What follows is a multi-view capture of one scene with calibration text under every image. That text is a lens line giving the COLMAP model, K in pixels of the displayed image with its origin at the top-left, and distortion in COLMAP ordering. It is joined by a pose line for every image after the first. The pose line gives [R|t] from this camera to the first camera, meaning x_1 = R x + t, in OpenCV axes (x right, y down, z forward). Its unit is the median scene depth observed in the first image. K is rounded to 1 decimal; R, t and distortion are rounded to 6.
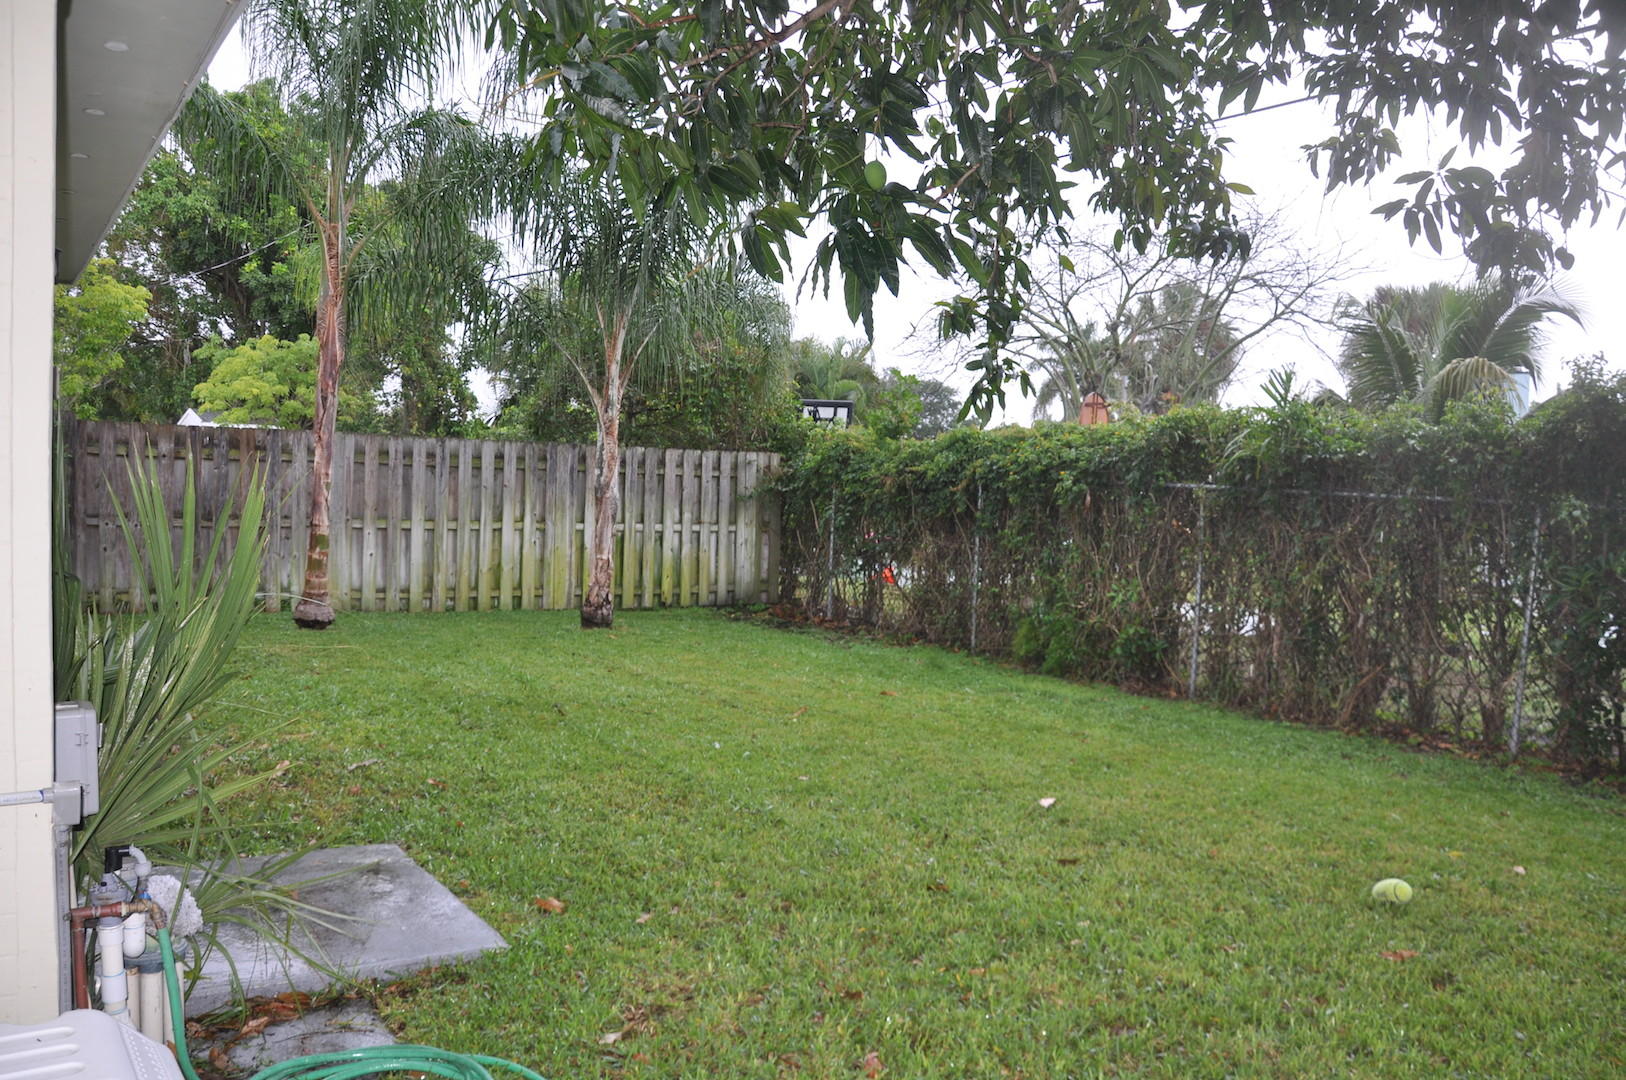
lens RADIAL K [[1263.3, 0, 814.4], [0, 1263.3, 569.0], [0, 0, 1]] dist [-0.162487, 0.119556]
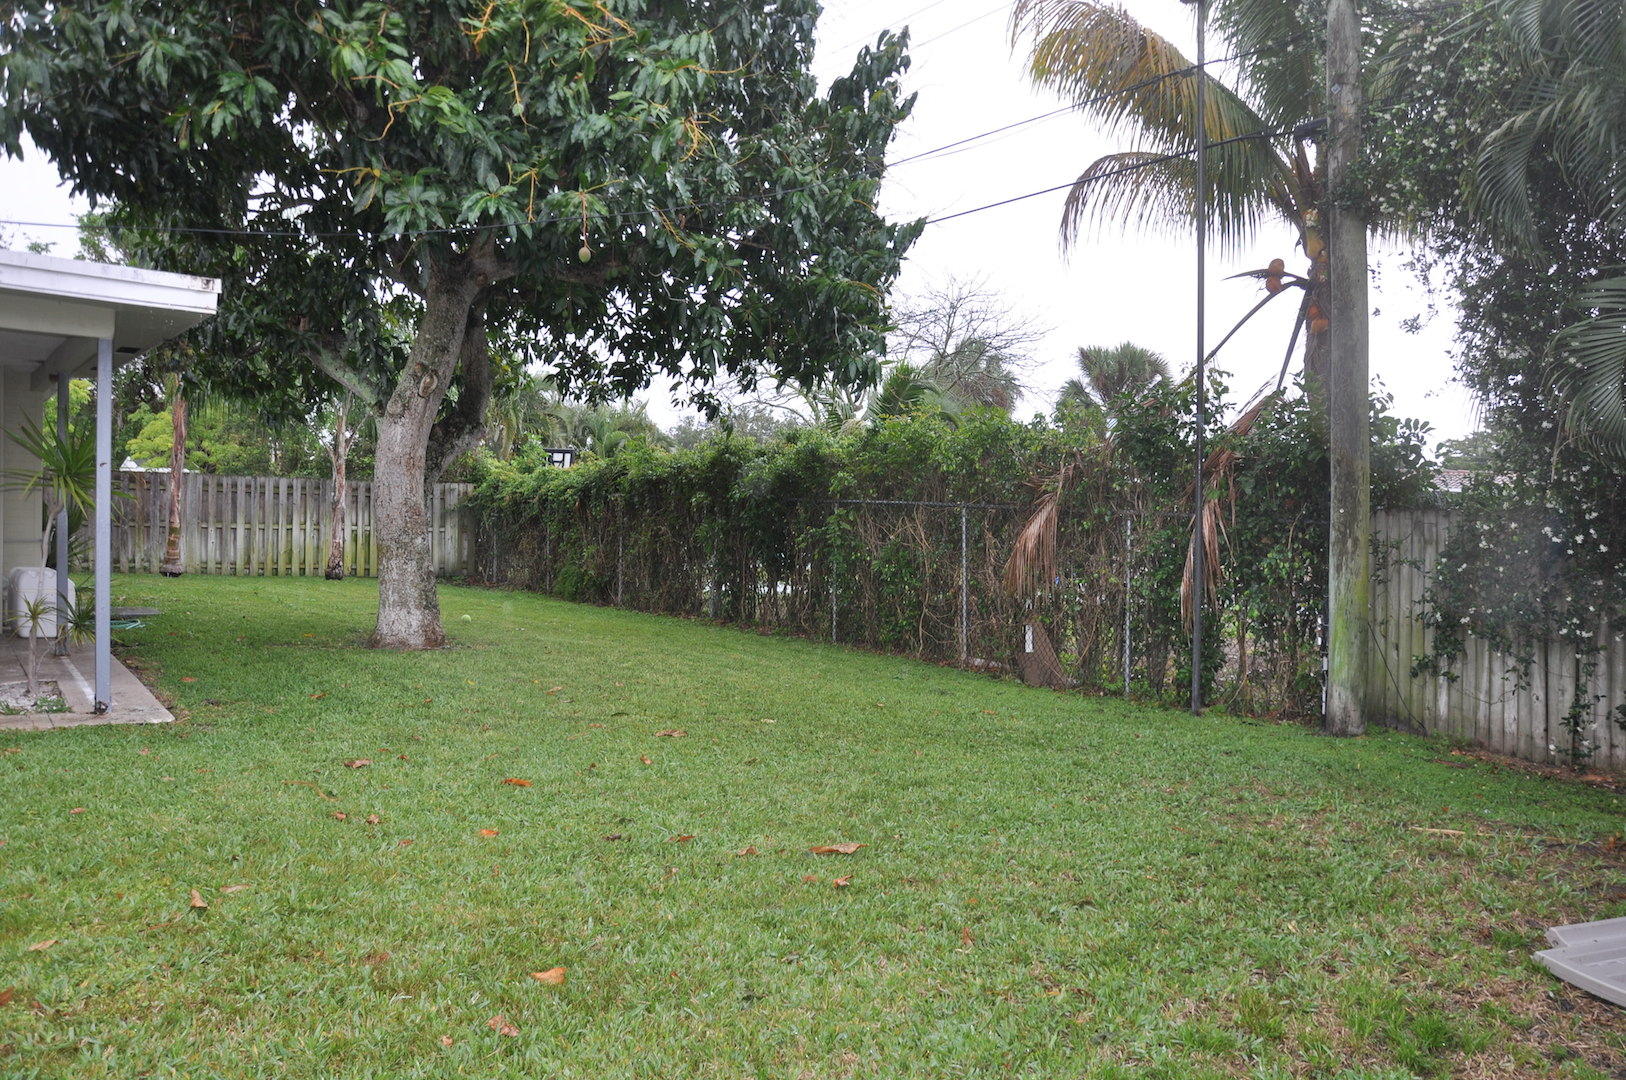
lens RADIAL K [[1263.3, 0, 814.4], [0, 1263.3, 569.0], [0, 0, 1]] dist [-0.162487, 0.119556]
pose [[0.999631, -0.010304, 0.025122, 0.425641], [0.011068, 0.999475, -0.030447, 0.082987], [-0.024795, 0.030714, 0.999221, -0.710443]]
